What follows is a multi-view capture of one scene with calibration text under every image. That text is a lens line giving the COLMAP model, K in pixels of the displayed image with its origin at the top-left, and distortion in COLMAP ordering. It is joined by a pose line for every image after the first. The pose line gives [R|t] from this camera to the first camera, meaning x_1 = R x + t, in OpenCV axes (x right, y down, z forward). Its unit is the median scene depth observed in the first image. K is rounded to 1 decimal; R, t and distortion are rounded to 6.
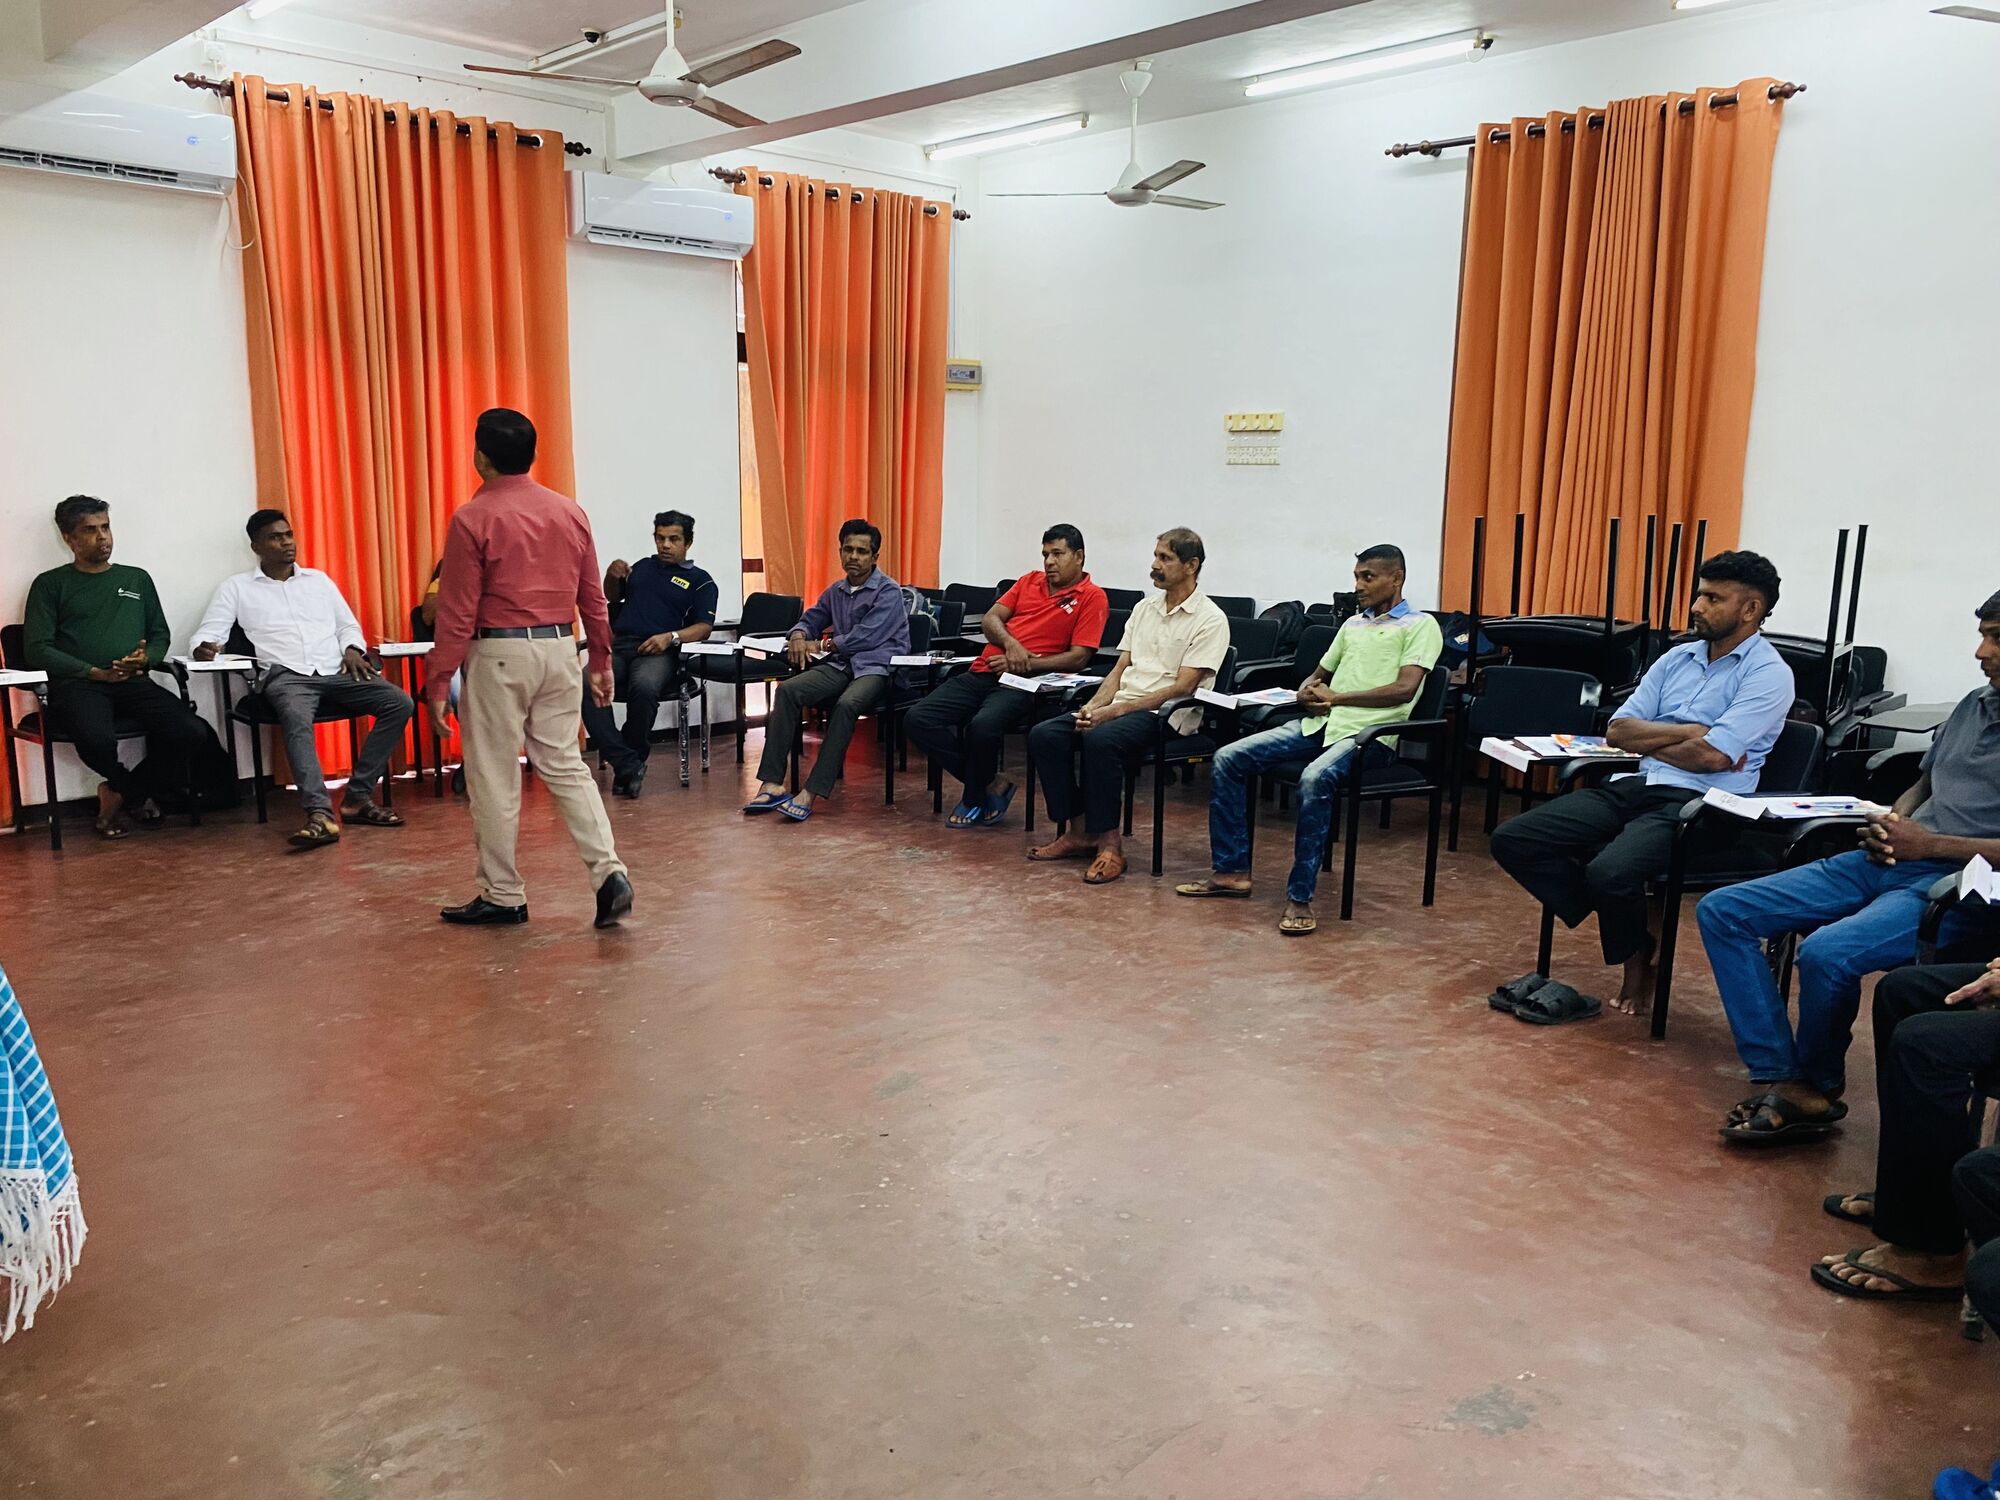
lens RADIAL K [[1524.8, 0, 1002.5], [0, 1524.8, 770.8], [0, 0, 1]] dist [0.012579, -0.009812]
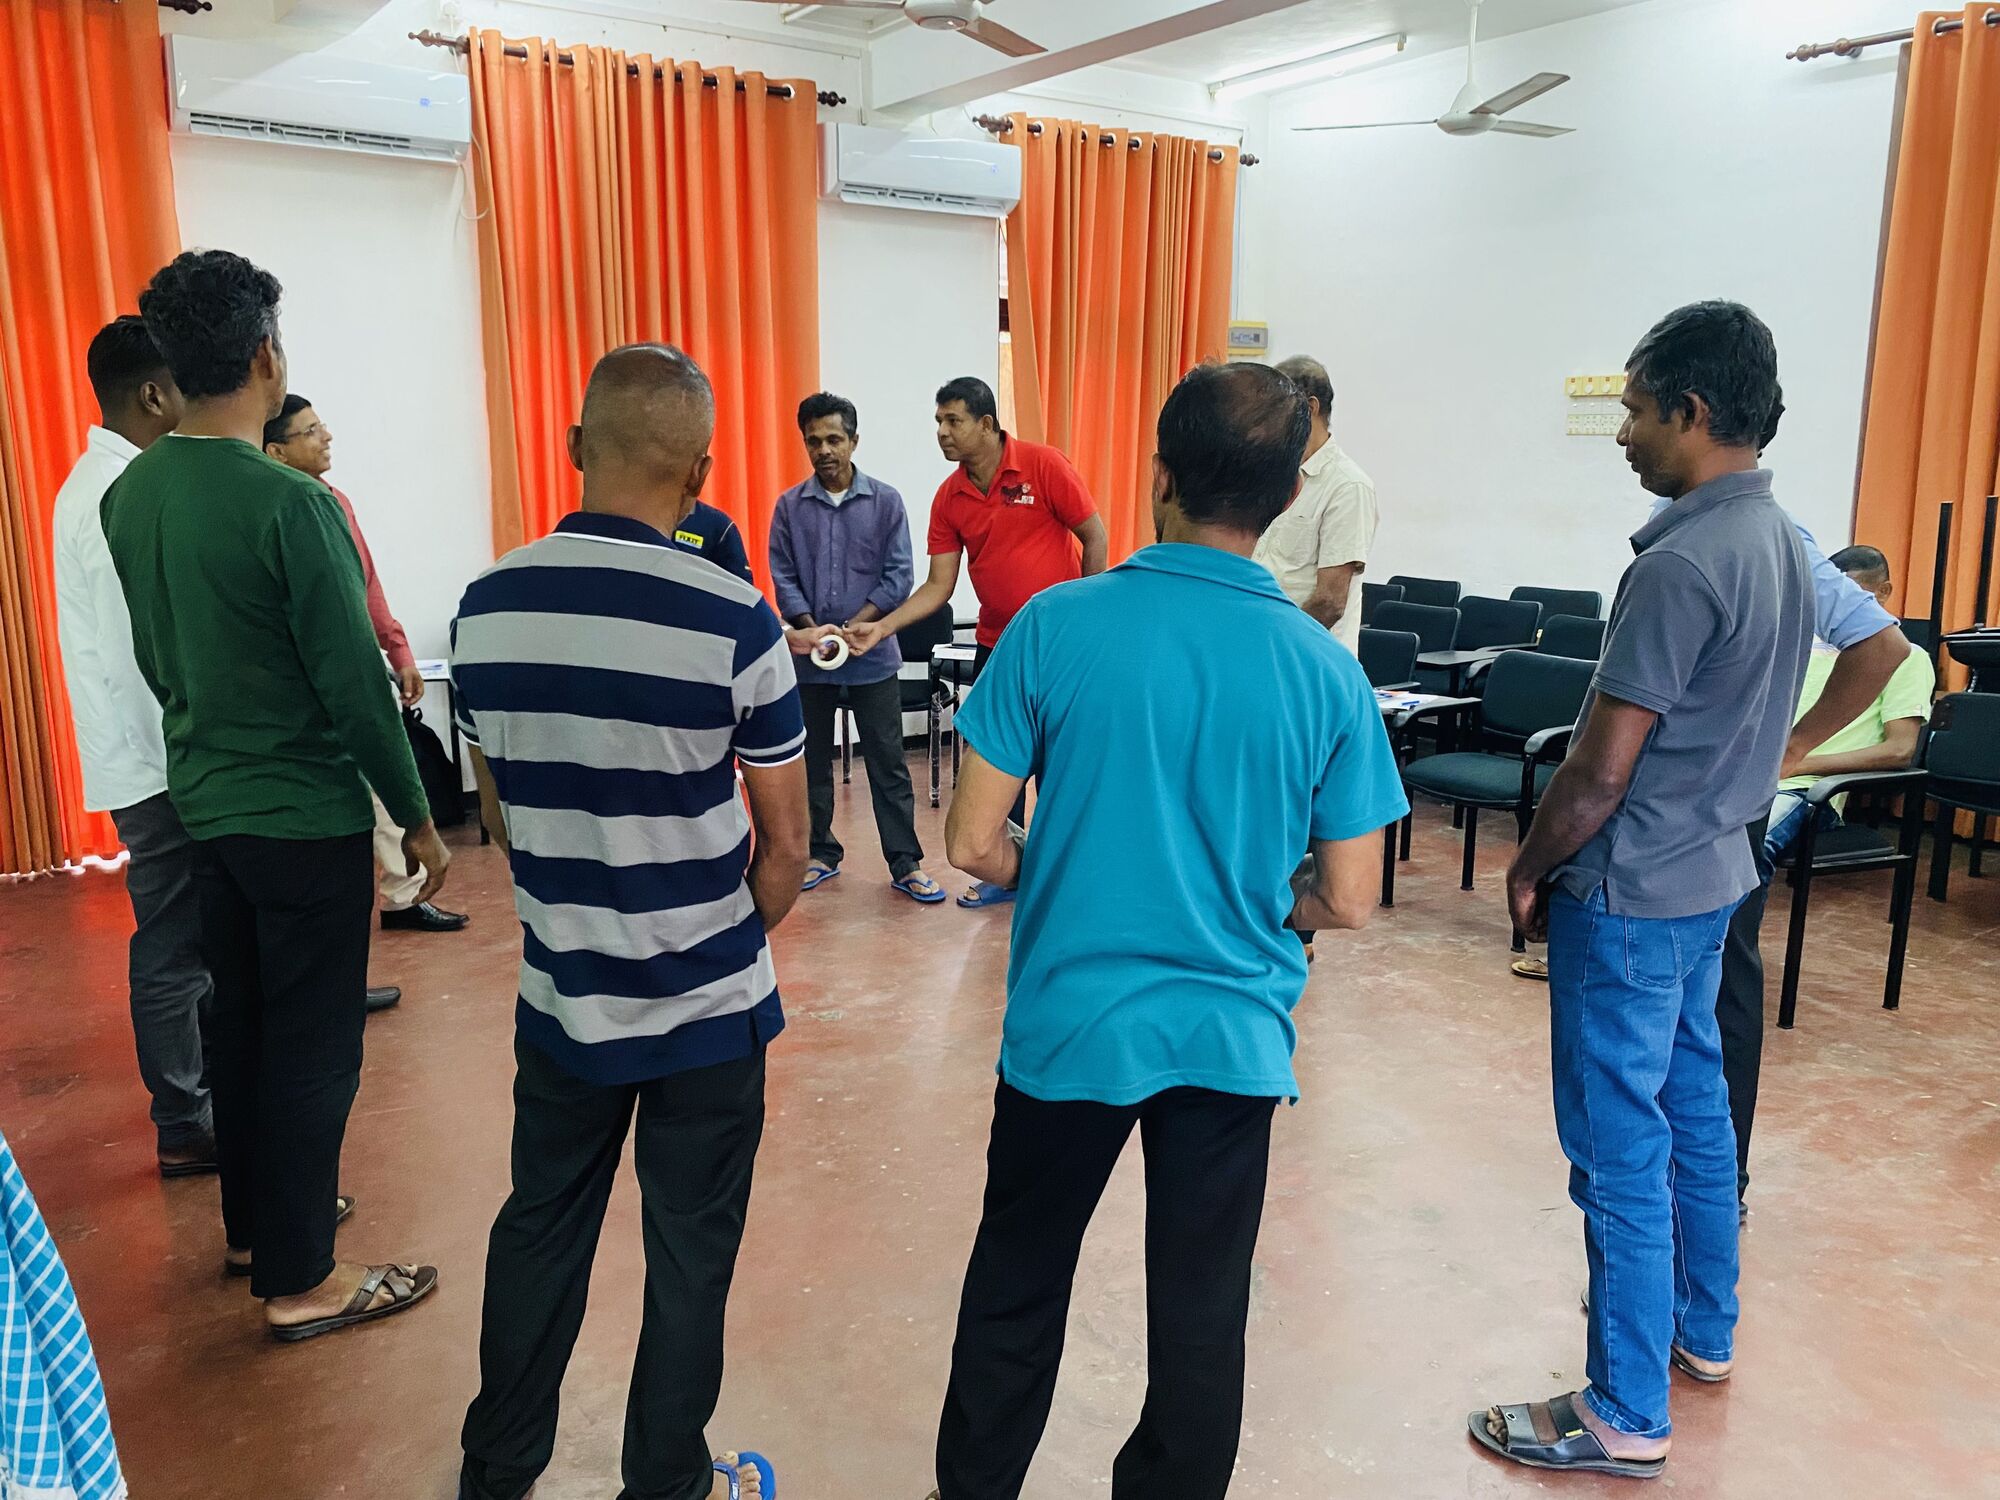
lens RADIAL K [[1459.4, 0, 990.1], [0, 1459.4, 703.9], [0, 0, 1]] dist [0.004970, -0.007086]
pose [[0.988380, 0.014053, -0.151355, -0.055311], [-0.016268, 0.999778, -0.013404, -0.043972], [0.151133, 0.015711, 0.988389, 0.185230]]
